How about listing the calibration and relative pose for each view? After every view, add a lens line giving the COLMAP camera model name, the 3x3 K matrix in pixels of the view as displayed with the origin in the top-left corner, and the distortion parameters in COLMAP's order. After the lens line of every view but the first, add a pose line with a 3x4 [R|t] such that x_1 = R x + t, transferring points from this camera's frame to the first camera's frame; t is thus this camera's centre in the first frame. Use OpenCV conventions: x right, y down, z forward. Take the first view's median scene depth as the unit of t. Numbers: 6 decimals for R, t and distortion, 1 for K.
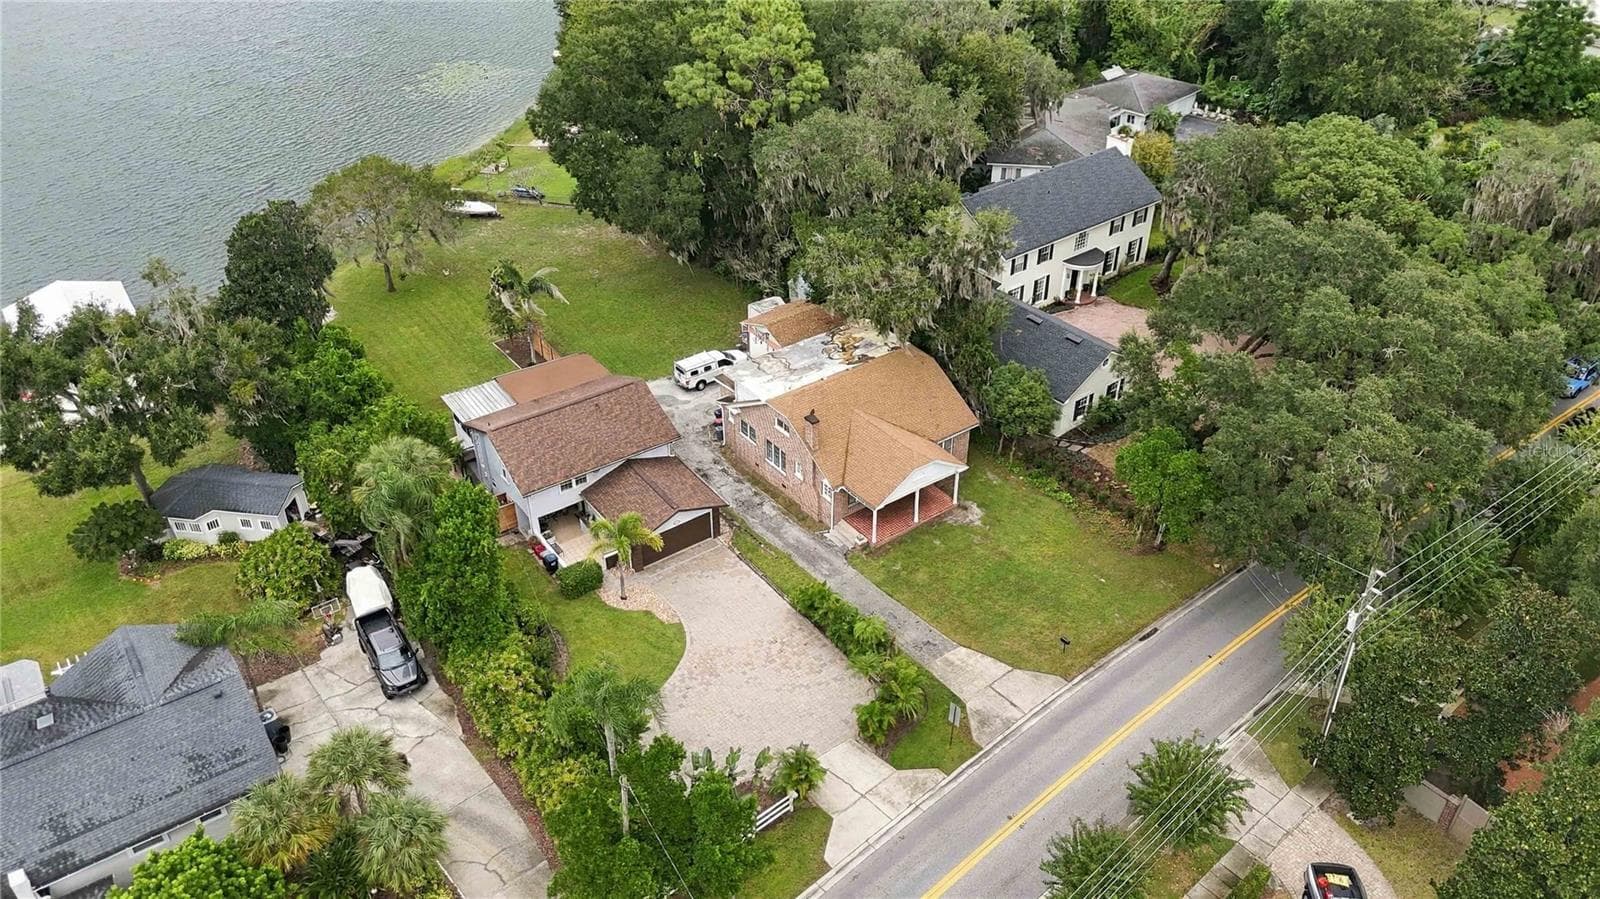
lens RADIAL K [[1169.7, 0, 810.7], [0, 1169.7, 446.7], [0, 0, 1]] dist [0.066356, -0.073712]
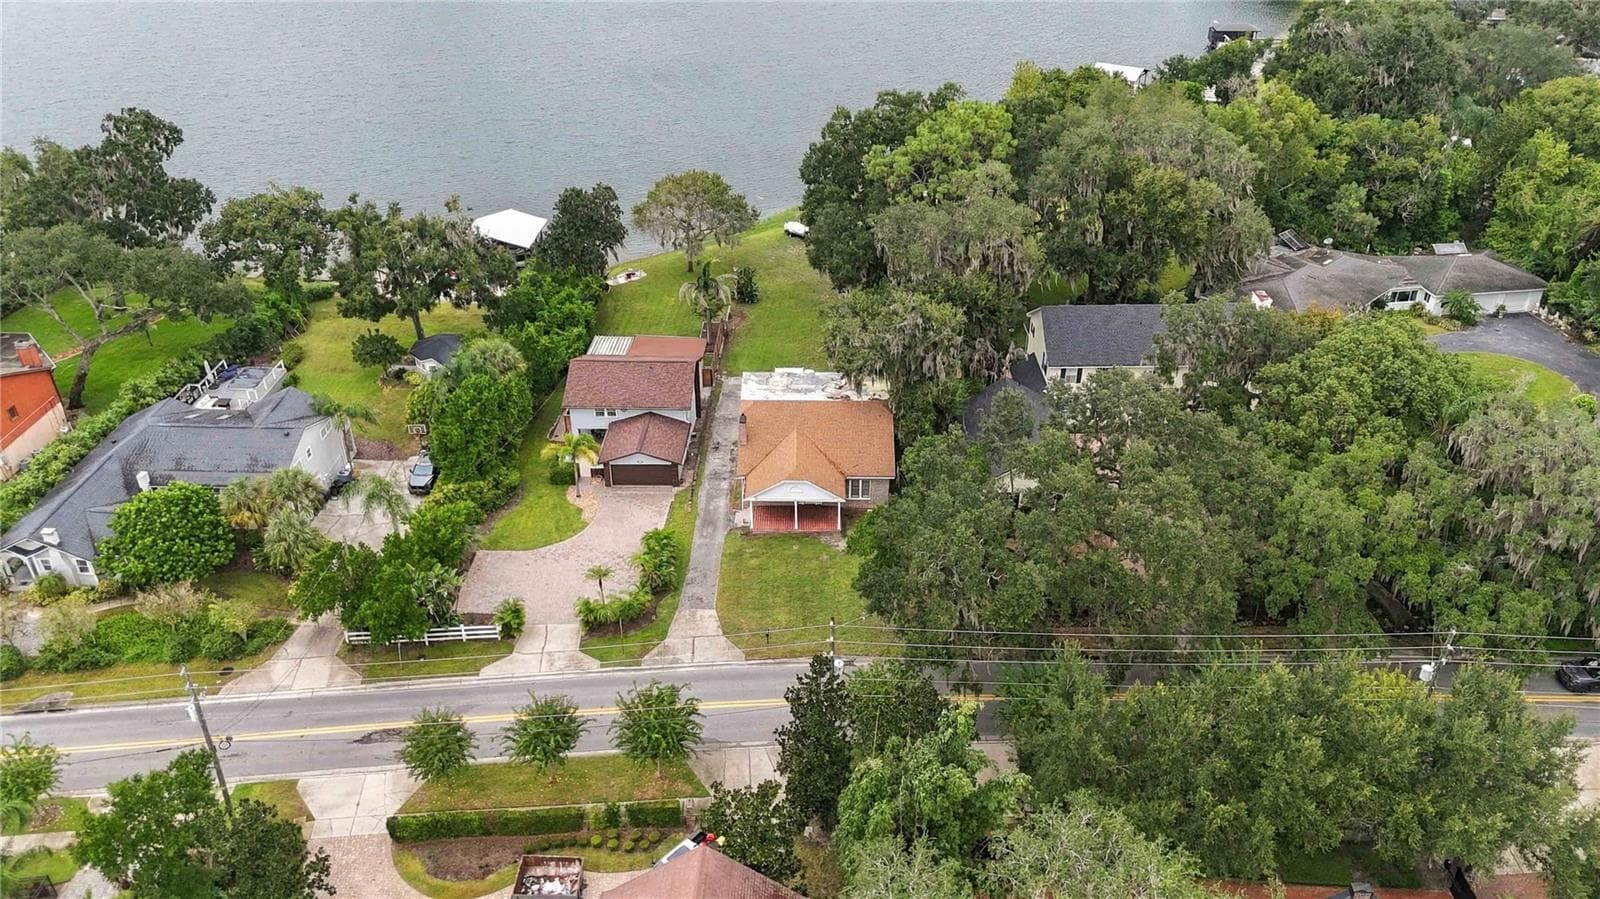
lens RADIAL K [[1169.7, 0, 810.7], [0, 1169.7, 446.7], [0, 0, 1]] dist [0.066356, -0.073712]
pose [[0.794950, 0.309596, -0.521732, 0.695064], [-0.342152, 0.938960, 0.035850, -0.060832], [0.500985, 0.150013, 0.852356, -0.026038]]
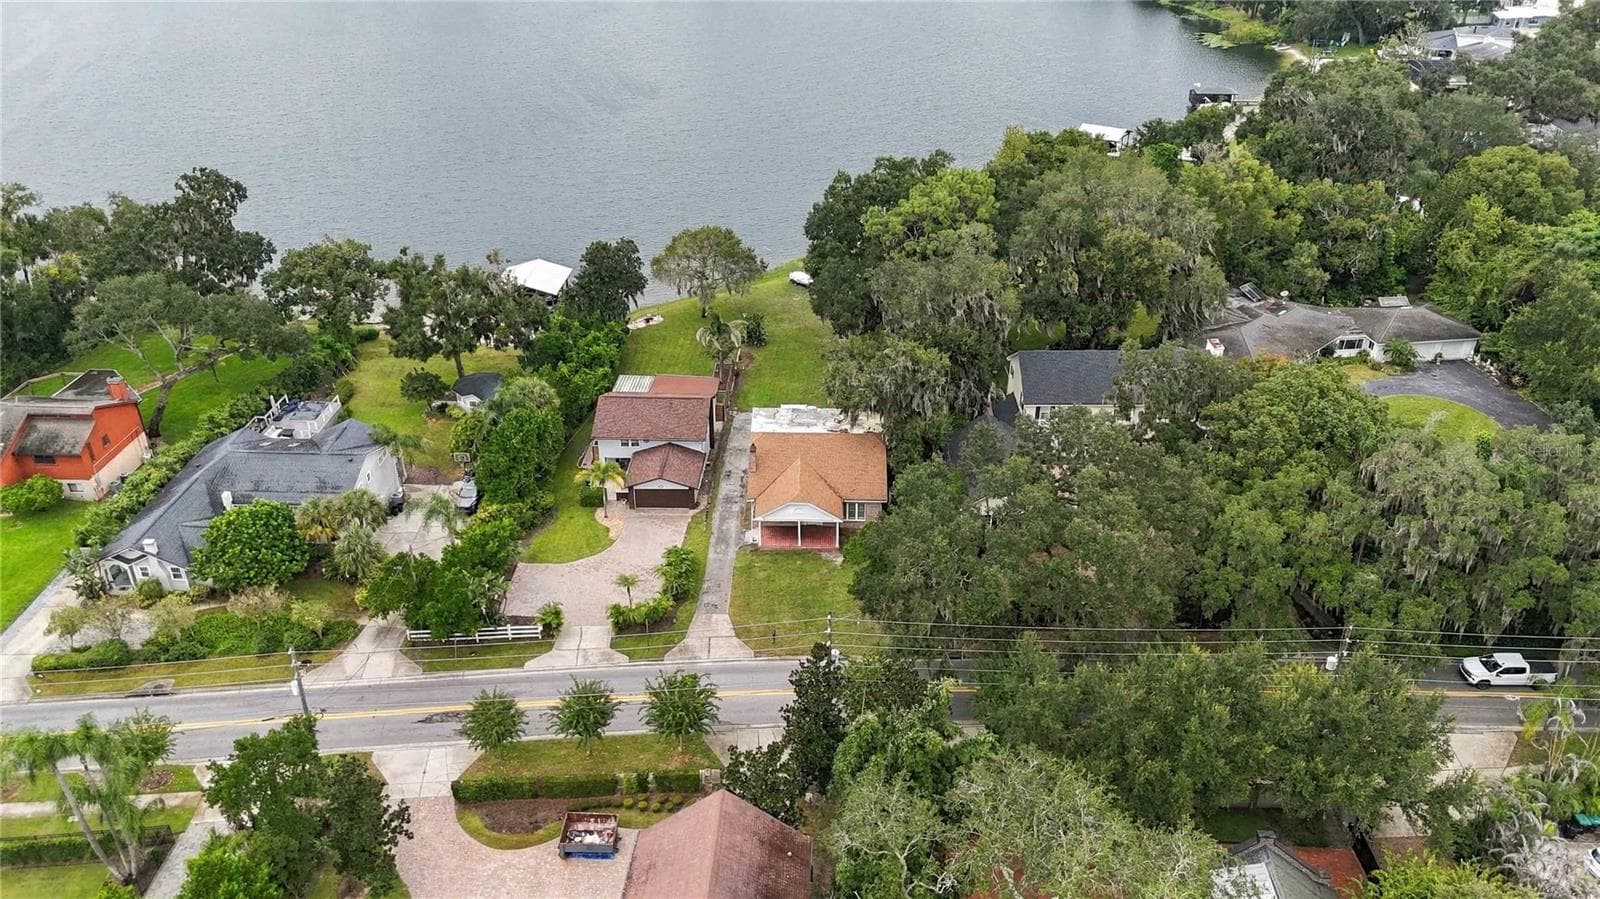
lens RADIAL K [[1169.7, 0, 810.7], [0, 1169.7, 446.7], [0, 0, 1]] dist [0.066356, -0.073712]
pose [[0.792051, 0.296211, -0.533773, 0.782859], [-0.348038, 0.937473, 0.003795, -0.051516], [0.501522, 0.182768, 0.845619, -0.158671]]
